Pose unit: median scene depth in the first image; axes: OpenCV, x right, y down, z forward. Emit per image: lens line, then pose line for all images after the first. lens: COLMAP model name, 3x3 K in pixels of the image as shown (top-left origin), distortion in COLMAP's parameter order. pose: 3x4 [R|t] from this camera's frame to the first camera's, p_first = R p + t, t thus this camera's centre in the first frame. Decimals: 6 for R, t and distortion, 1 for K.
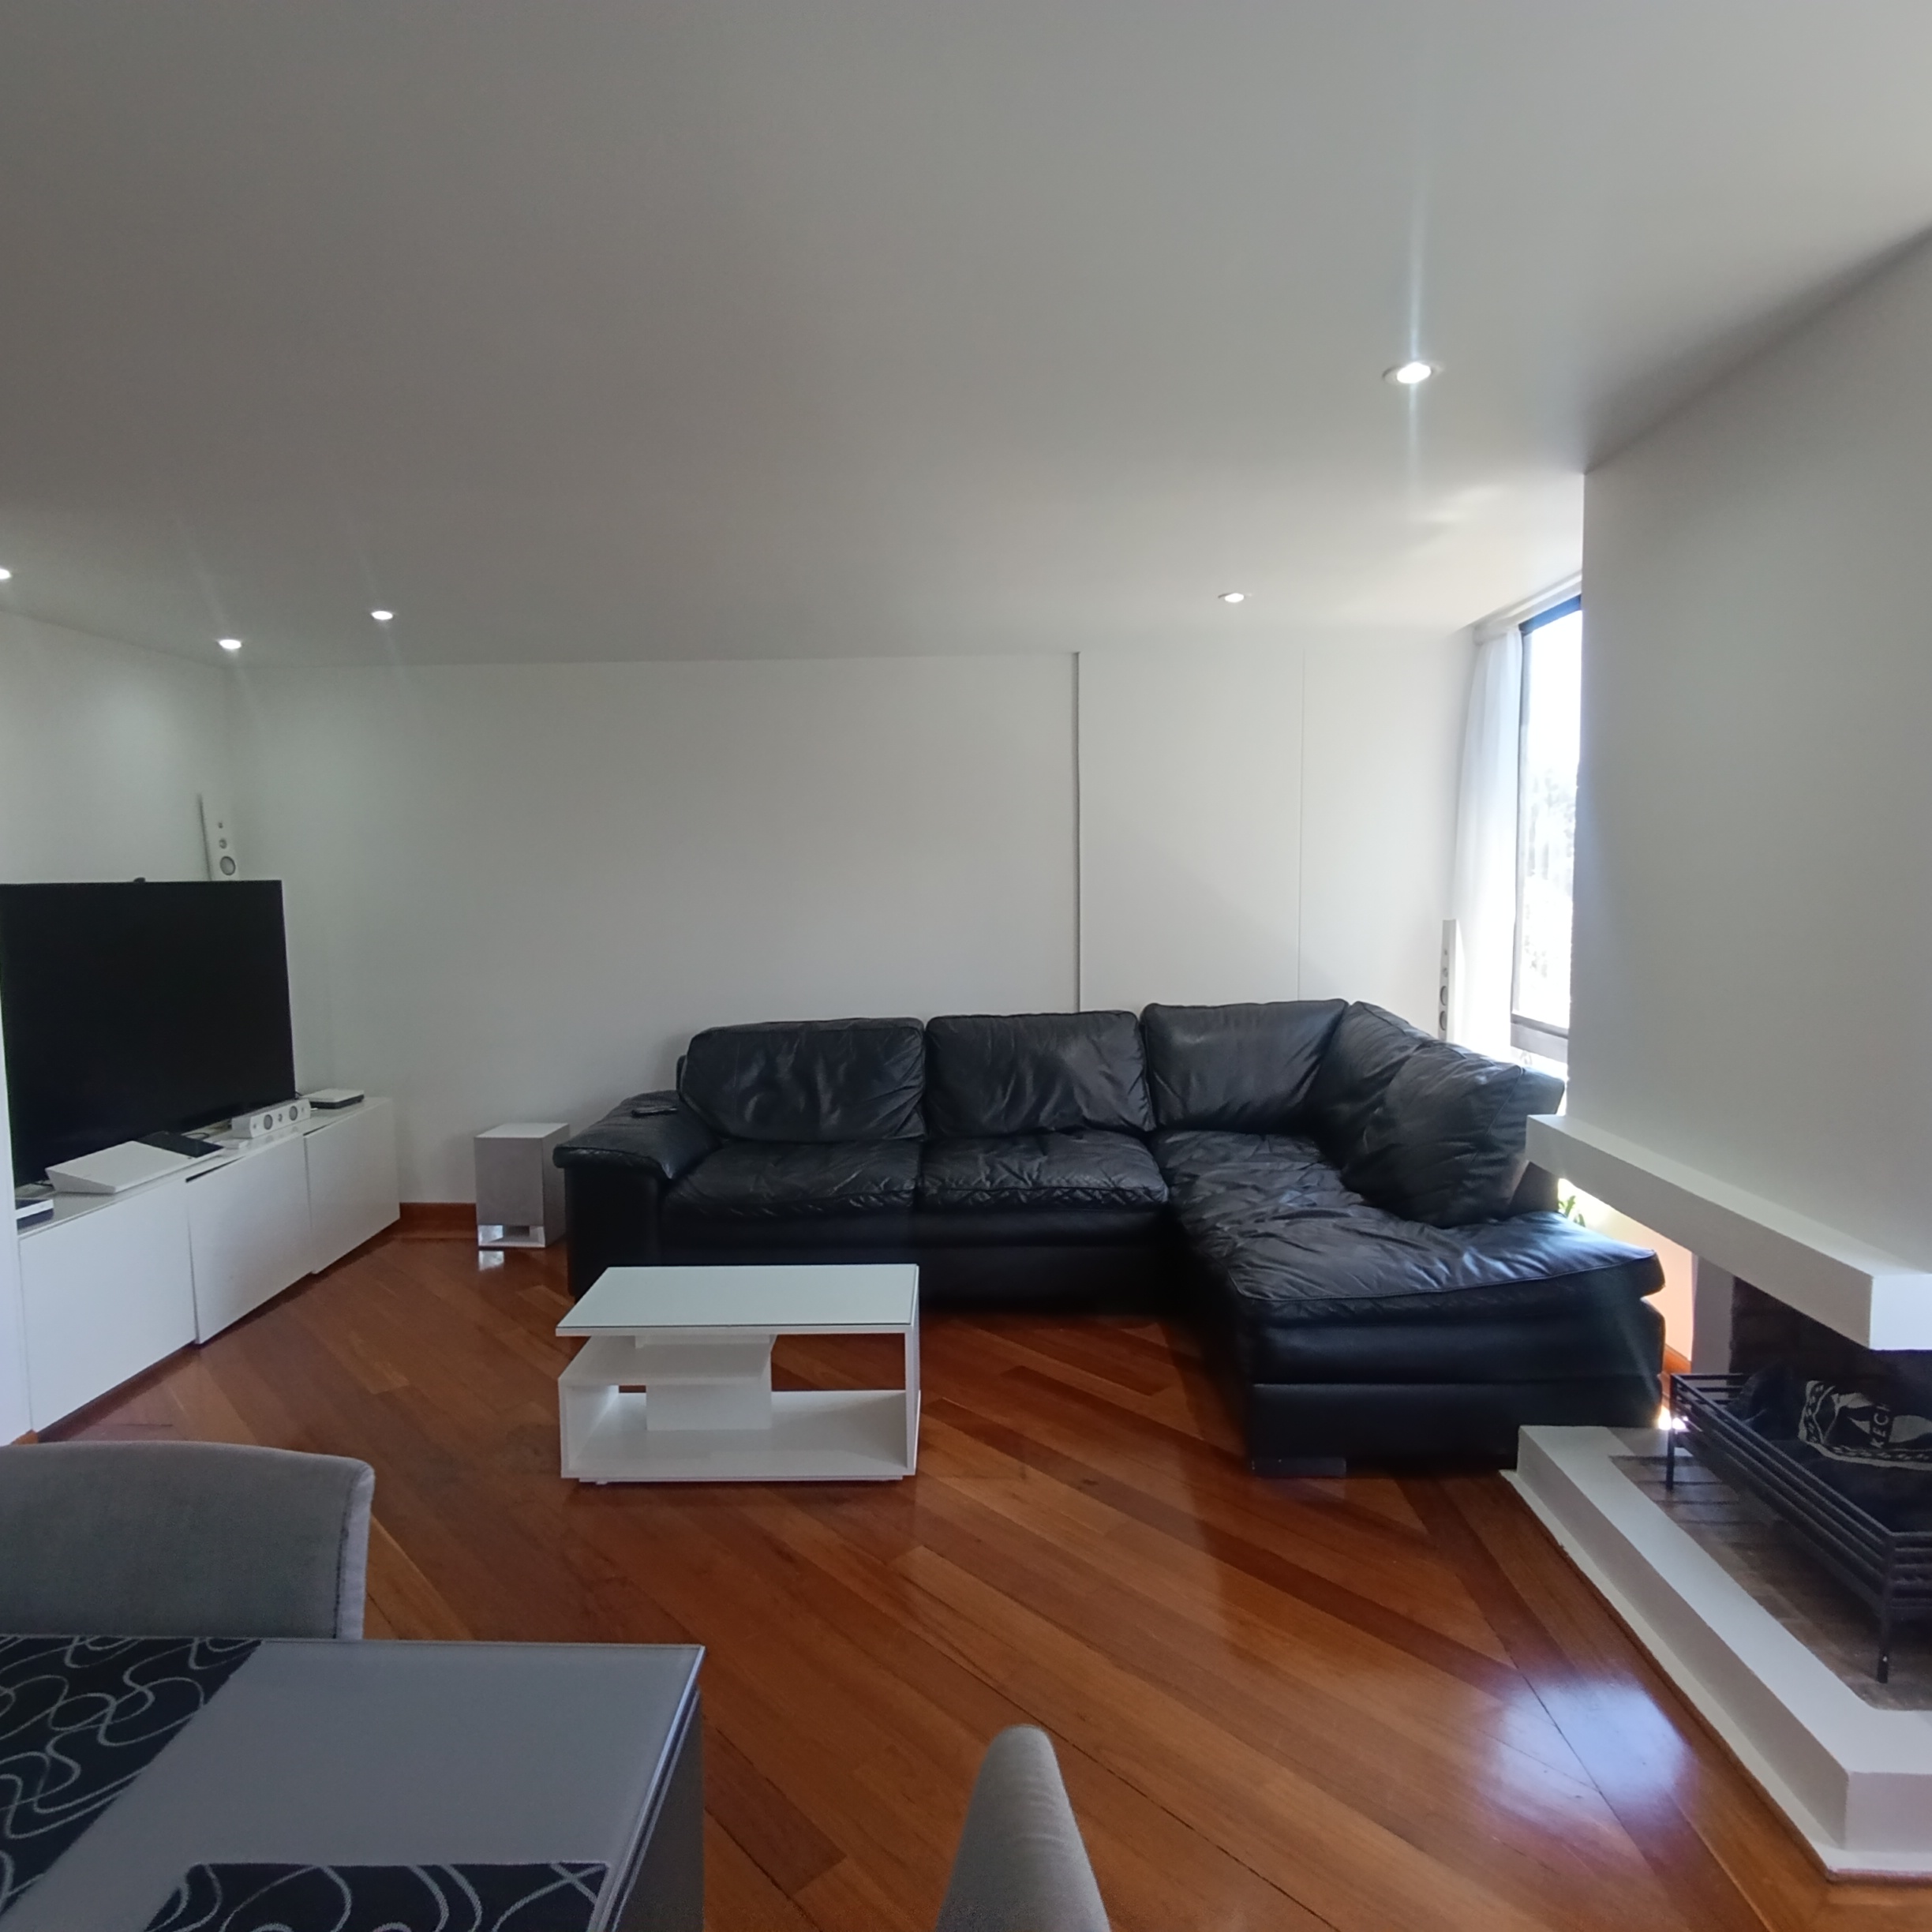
lens RADIAL K [[1167.2, 0, 966.0], [0, 1167.2, 966.0], [0, 0, 1]] dist [-0.001814, -0.002173]
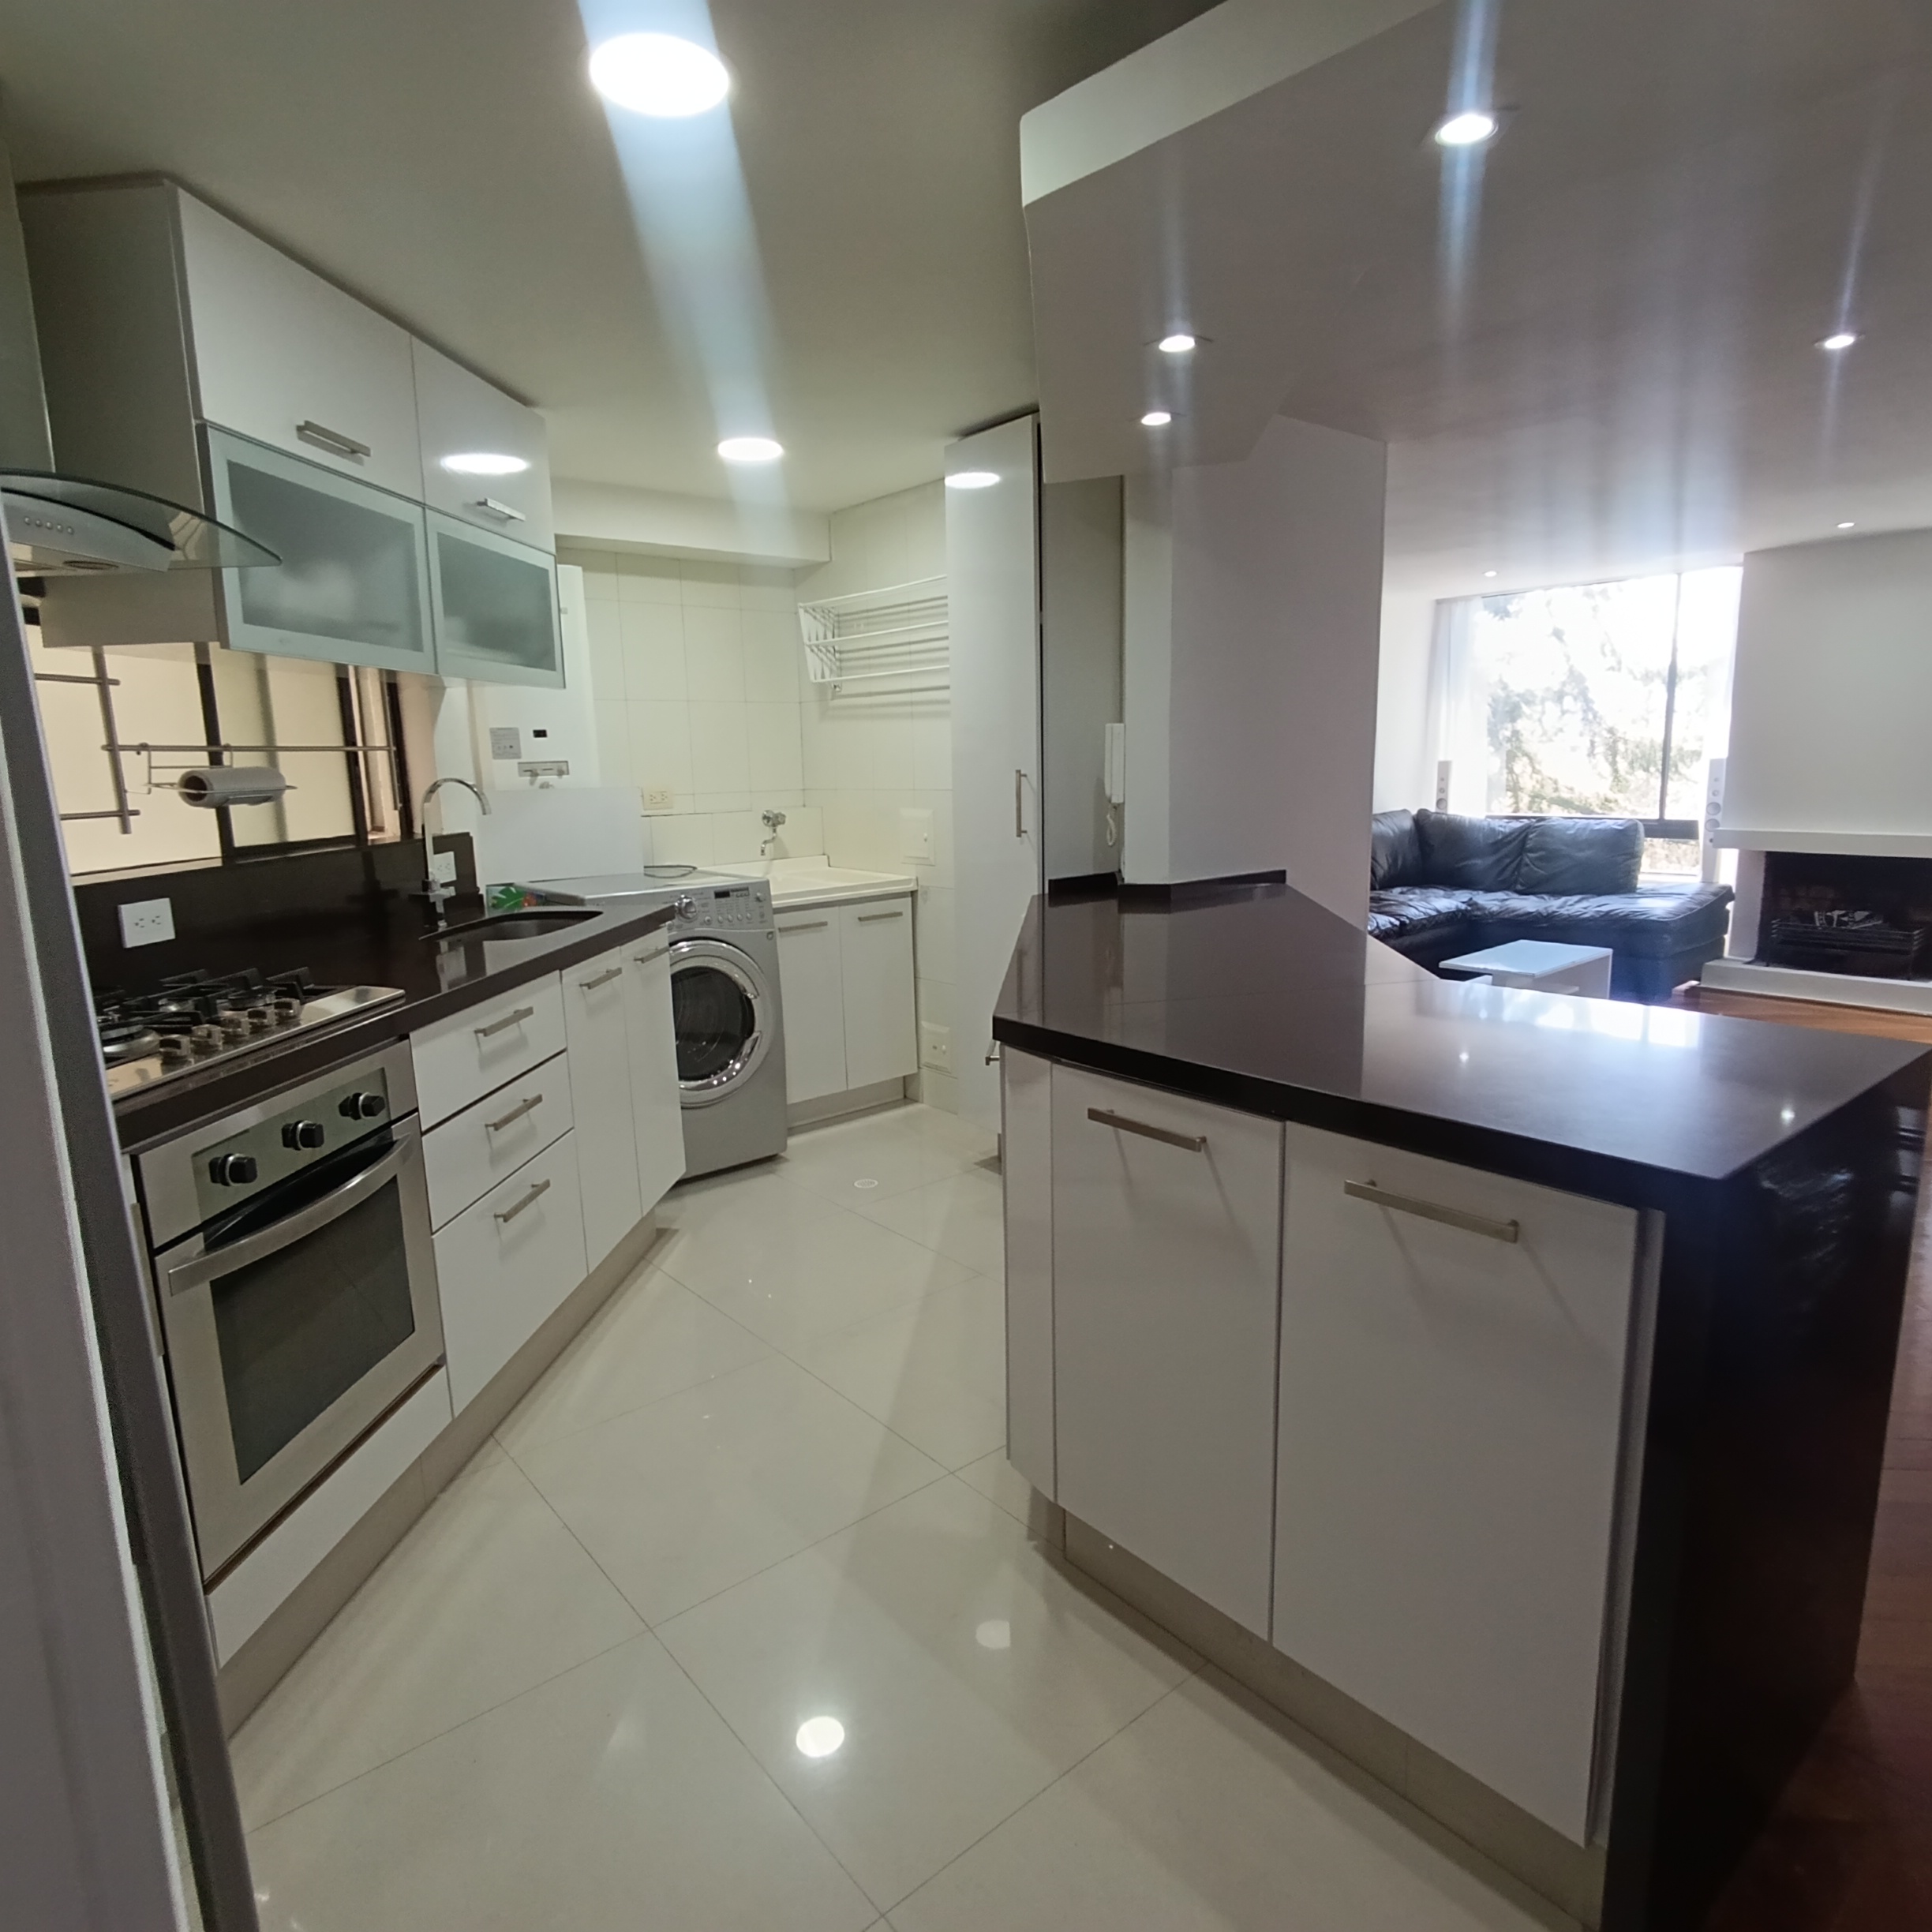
lens RADIAL K [[1162.6, 0, 966.0], [0, 1162.6, 966.0], [0, 0, 1]] dist [-0.006031, 0.001447]
pose [[0.747379, -0.125926, 0.652355, -1.567605], [0.066641, 0.991131, 0.114973, 0.021184], [-0.661047, -0.042455, 0.749142, 0.163206]]
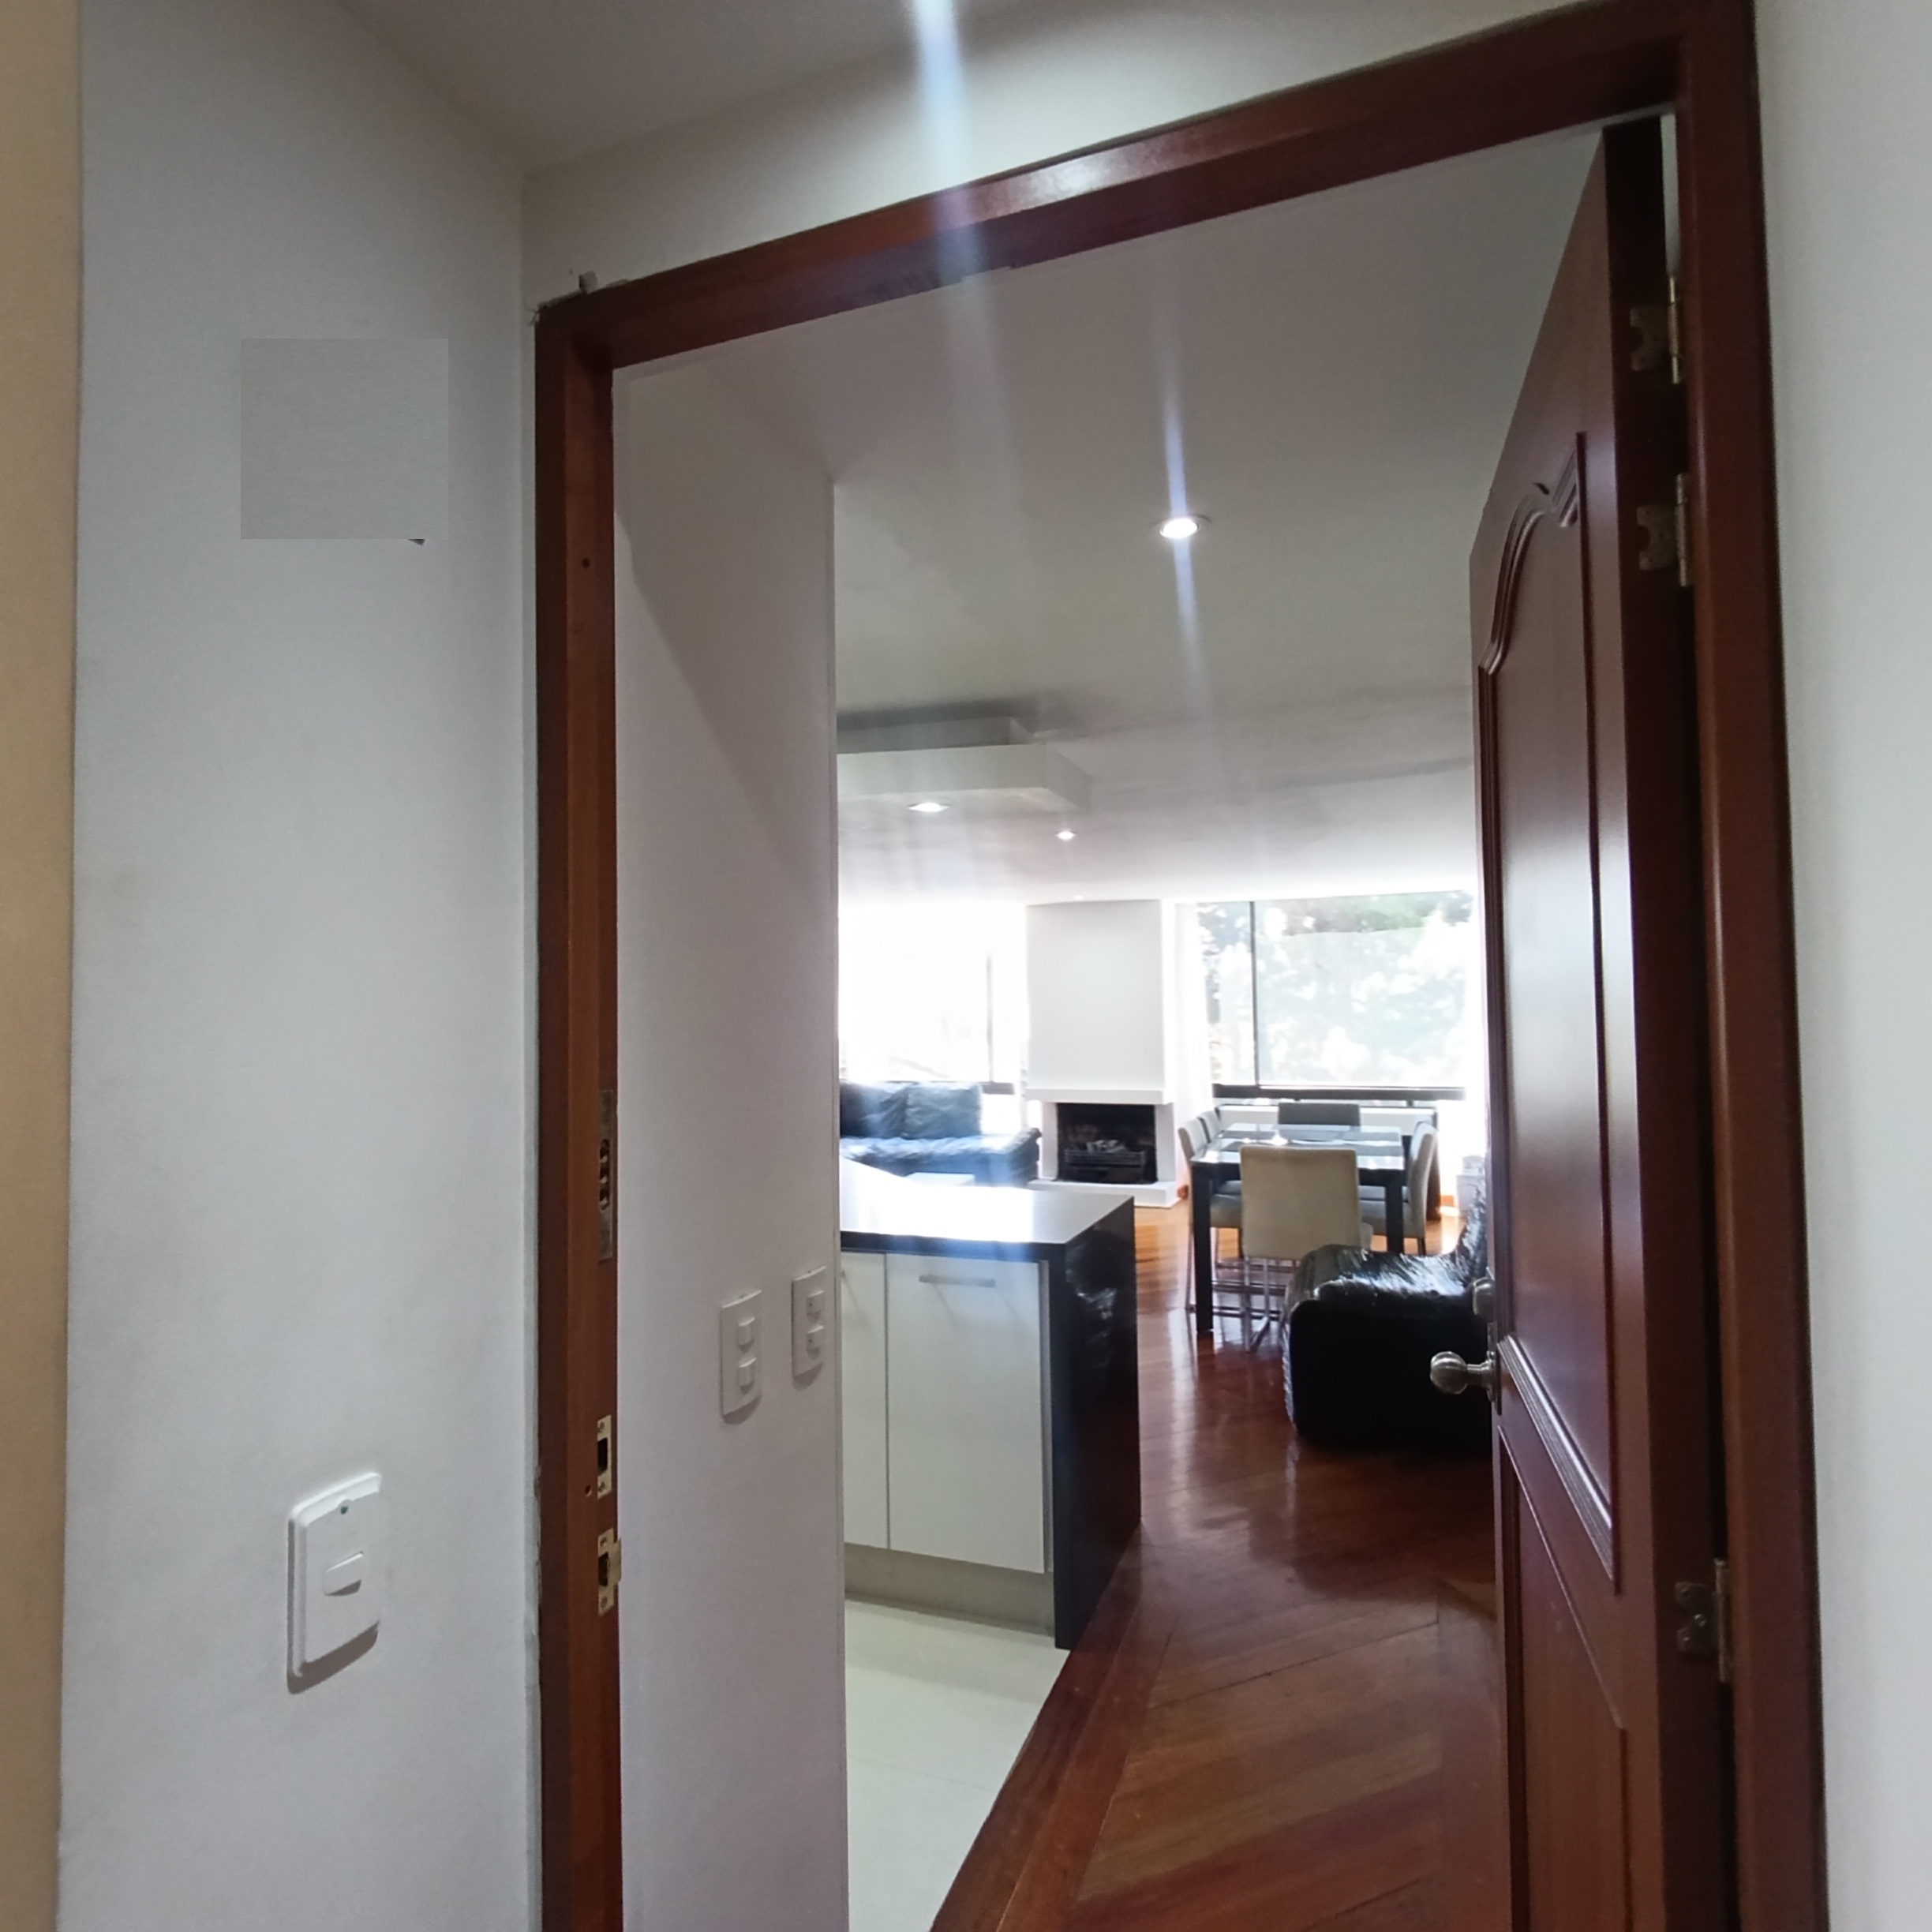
lens RADIAL K [[1104.4, 0, 966.0], [0, 1104.4, 966.0], [0, 0, 1]] dist [0.054434, 0.000373]
pose [[0.314125, 0.043514, 0.948384, -1.892326], [0.081473, 0.994028, -0.072594, -0.006944], [-0.945879, 0.100072, 0.308704, 0.088090]]
